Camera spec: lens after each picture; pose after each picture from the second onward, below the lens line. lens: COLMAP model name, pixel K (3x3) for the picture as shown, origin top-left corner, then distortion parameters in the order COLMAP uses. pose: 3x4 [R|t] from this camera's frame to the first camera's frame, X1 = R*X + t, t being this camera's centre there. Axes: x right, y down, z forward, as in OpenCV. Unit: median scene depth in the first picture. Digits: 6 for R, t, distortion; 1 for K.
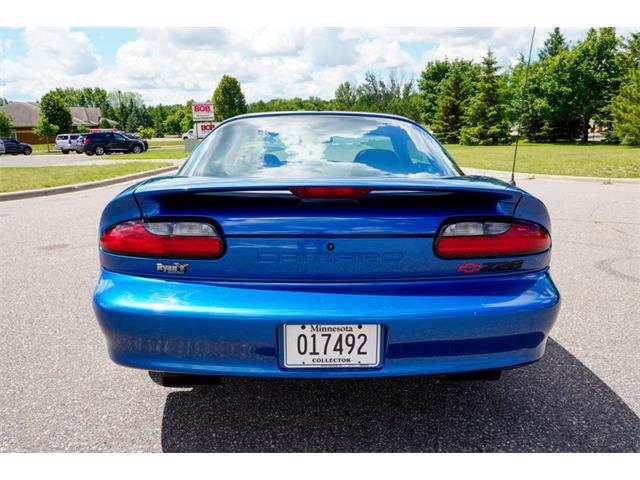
lens RADIAL K [[557.7, 0, 320.0], [0, 557.7, 240.0], [0, 0, 1]] dist [-0.108910, 0.200692]
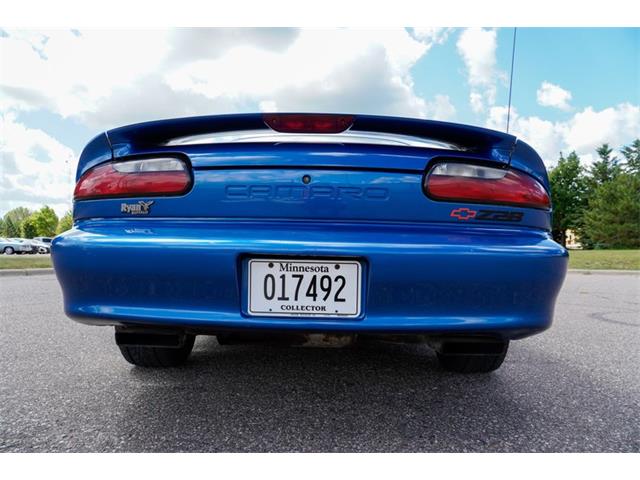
lens RADIAL K [[476.9, 0, 320.0], [0, 476.9, 240.0], [0, 0, 1]] dist [-0.137834, 0.100531]
pose [[0.998988, 0.017413, -0.041480, 0.072074], [-0.025333, 0.979701, -0.198858, 0.251973], [0.037175, 0.199708, 0.979150, 0.265369]]
